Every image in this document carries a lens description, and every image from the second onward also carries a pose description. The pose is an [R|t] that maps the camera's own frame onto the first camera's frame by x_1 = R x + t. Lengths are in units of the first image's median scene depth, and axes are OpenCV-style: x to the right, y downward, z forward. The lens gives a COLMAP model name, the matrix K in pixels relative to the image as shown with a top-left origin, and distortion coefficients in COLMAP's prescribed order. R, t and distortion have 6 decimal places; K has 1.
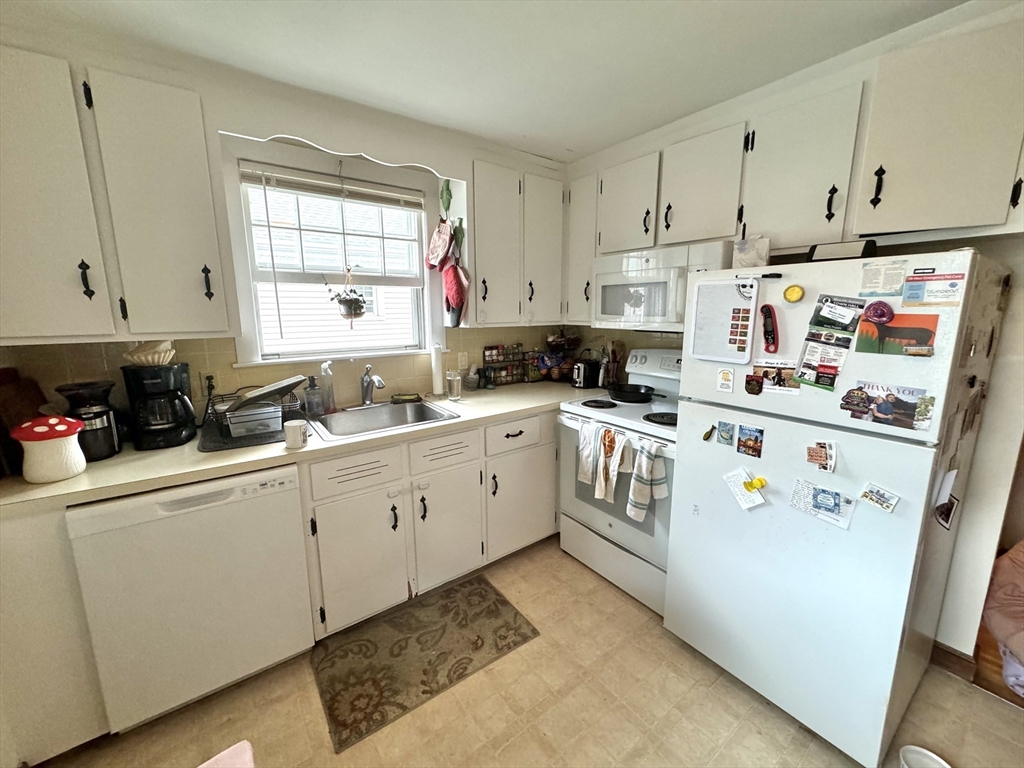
lens RADIAL K [[408.7, 0, 512.0], [0, 408.7, 384.0], [0, 0, 1]] dist [-0.001774, 0.000086]
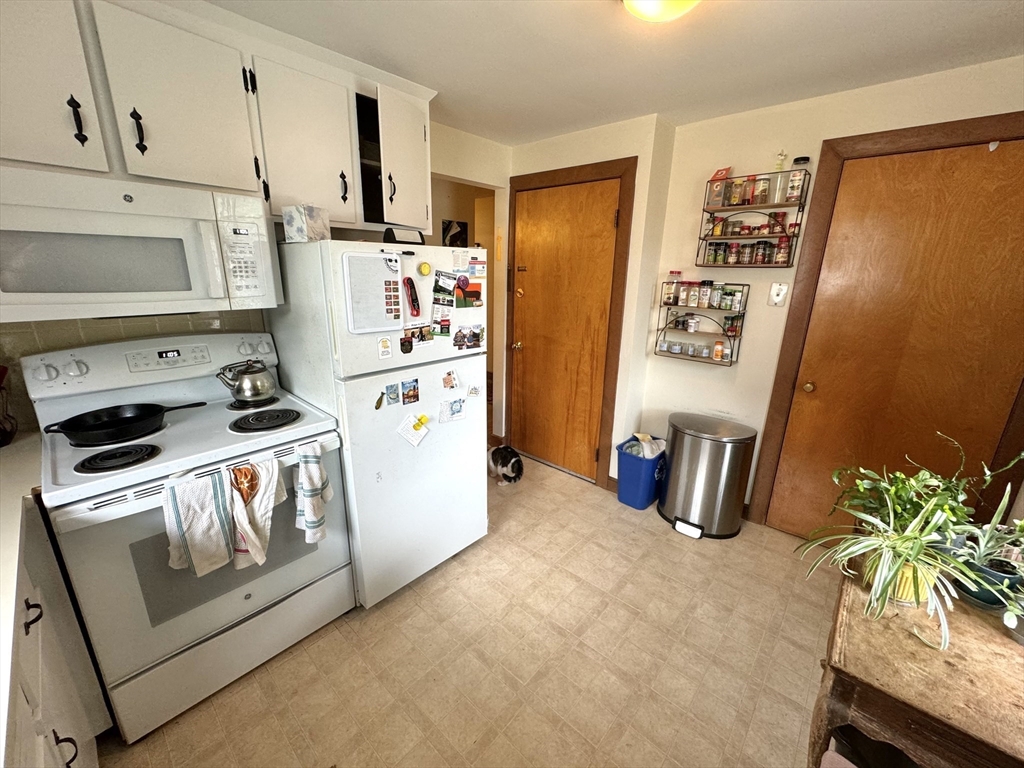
lens RADIAL K [[408.7, 0, 512.0], [0, 408.7, 384.0], [0, 0, 1]] dist [-0.001774, 0.000086]
pose [[-0.199281, -0.265748, 0.943221, -0.626138], [0.163520, 0.940013, 0.299392, -0.198631], [-0.966203, 0.213899, -0.143872, 0.897130]]
